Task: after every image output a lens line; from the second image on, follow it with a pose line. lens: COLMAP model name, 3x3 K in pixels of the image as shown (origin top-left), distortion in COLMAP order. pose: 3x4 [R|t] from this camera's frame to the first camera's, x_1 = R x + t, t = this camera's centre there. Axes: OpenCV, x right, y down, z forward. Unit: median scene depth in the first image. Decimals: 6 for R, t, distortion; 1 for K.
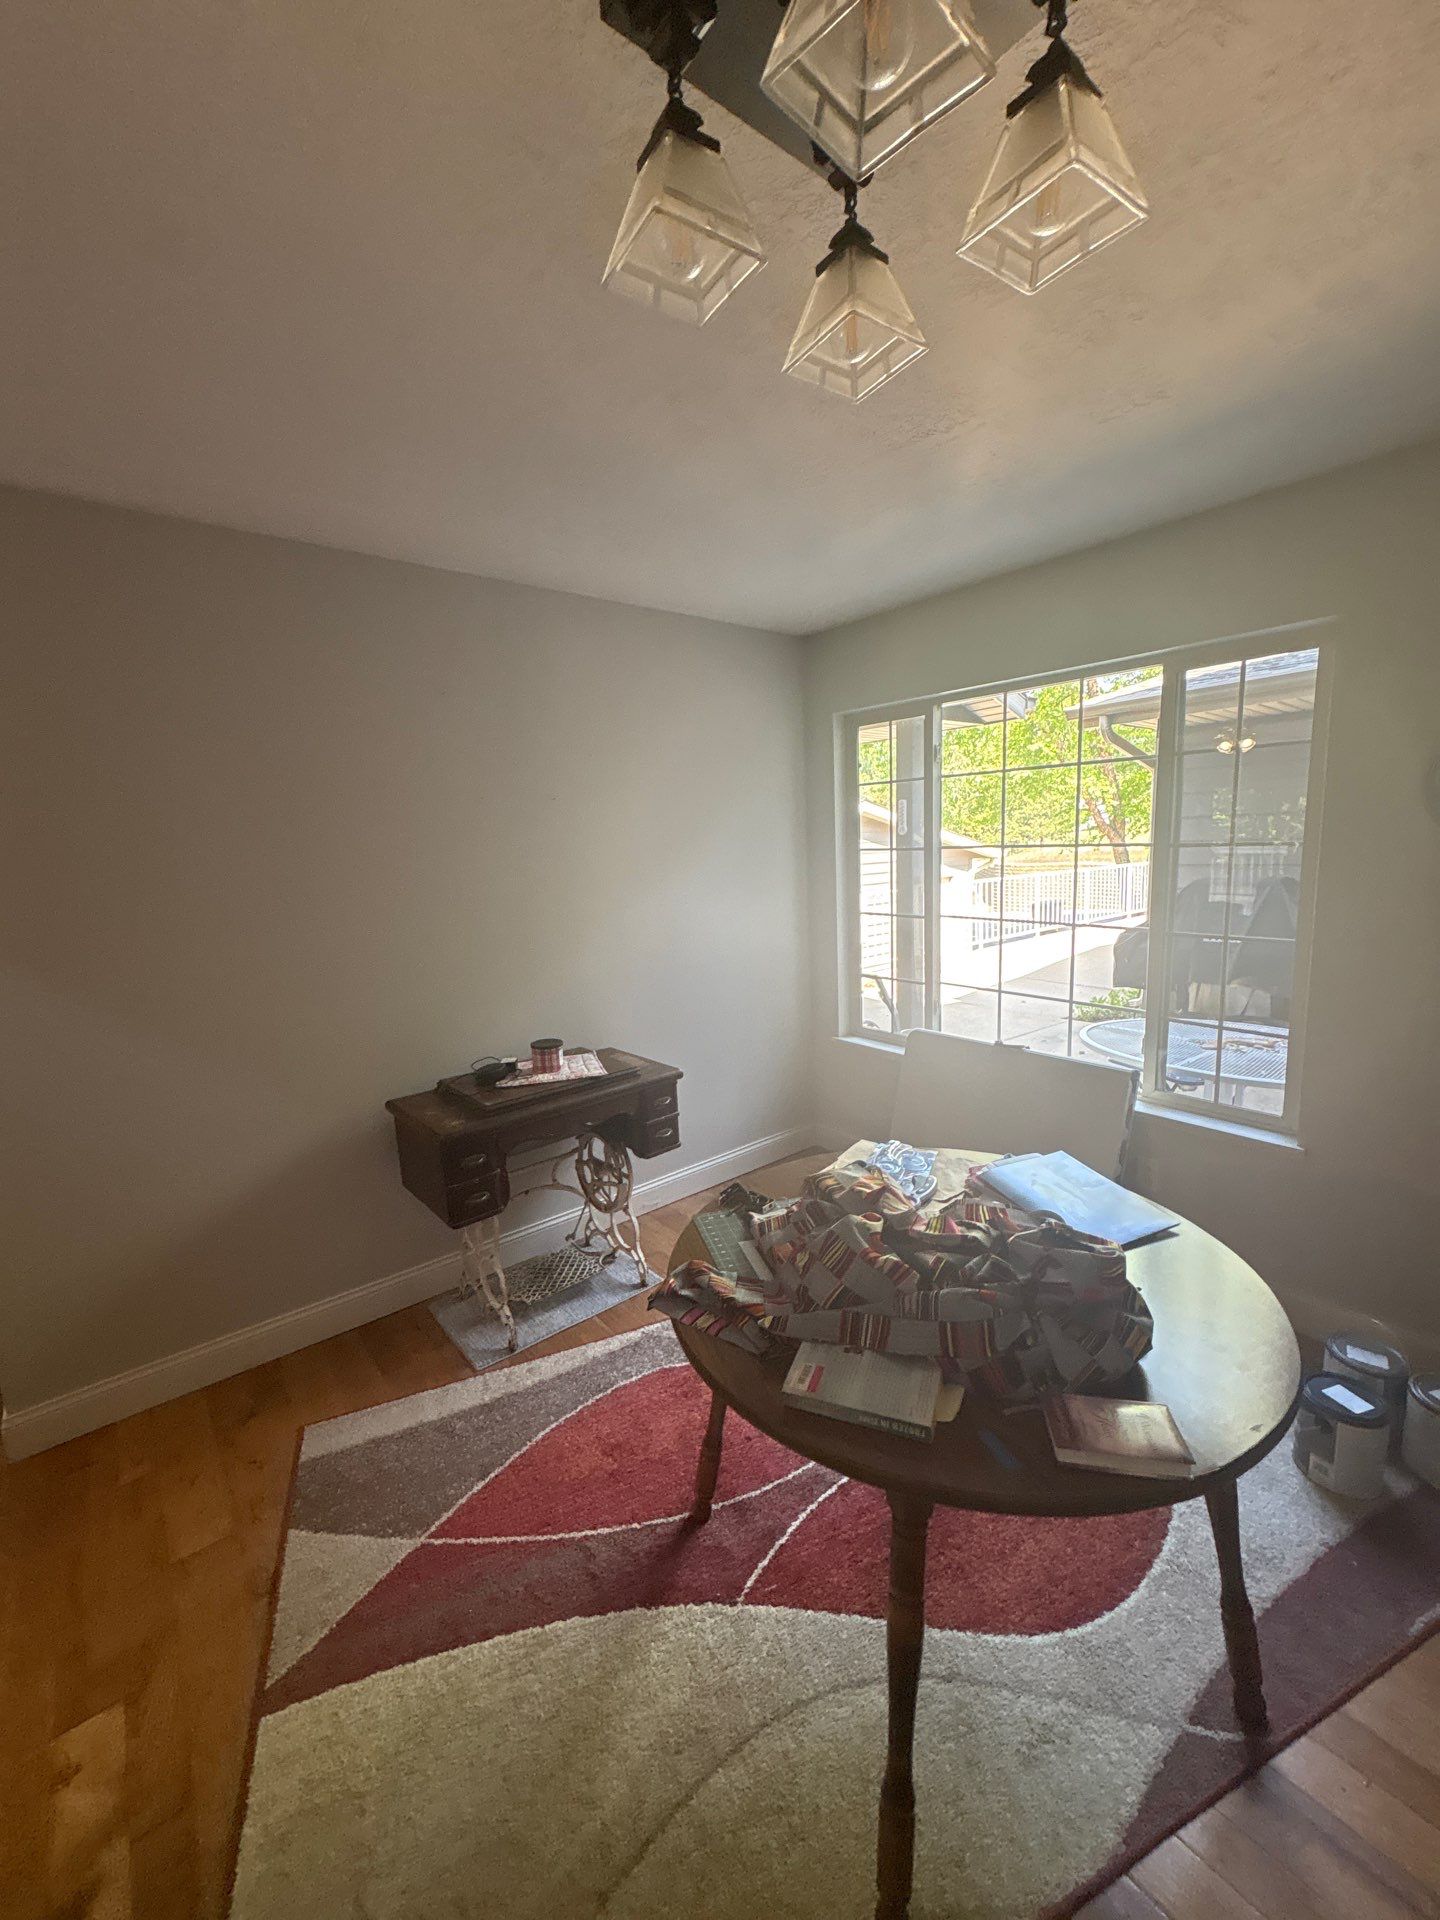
lens RADIAL K [[766.1, 0, 723.6], [0, 766.1, 957.8], [0, 0, 1]] dist [-0.000798, 0.000256]
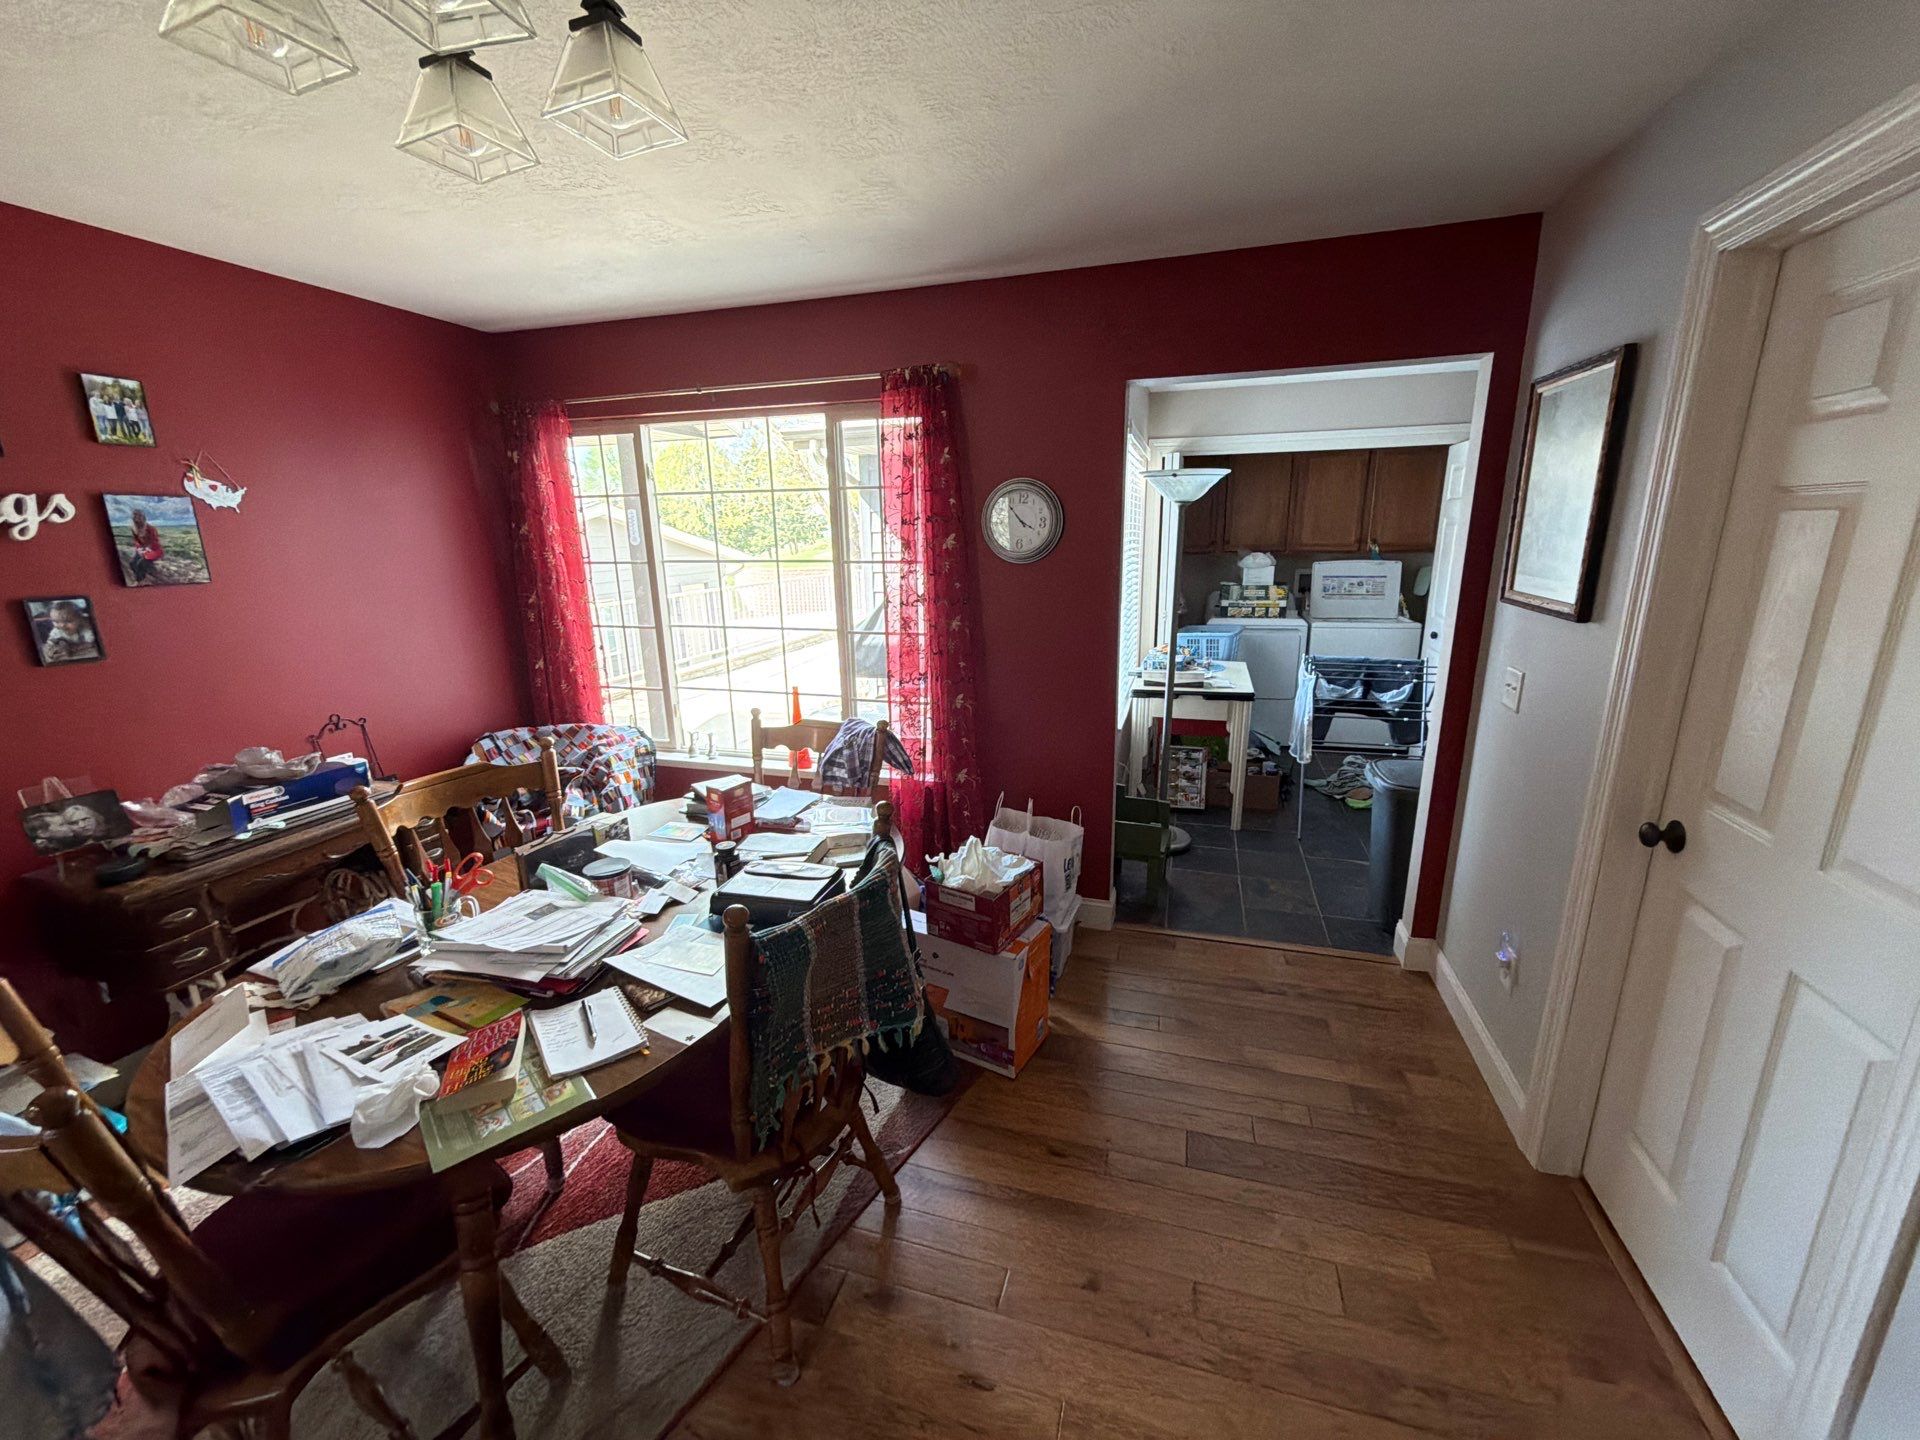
lens RADIAL K [[766.1, 0, 958.5], [0, 766.1, 719.7], [0, 0, 1]] dist [-0.000798, 0.000256]
pose [[0.829949, -0.113100, 0.546254, 0.031698], [0.071466, 0.992719, 0.096958, 0.002809], [-0.553243, -0.041431, 0.831989, -0.235370]]
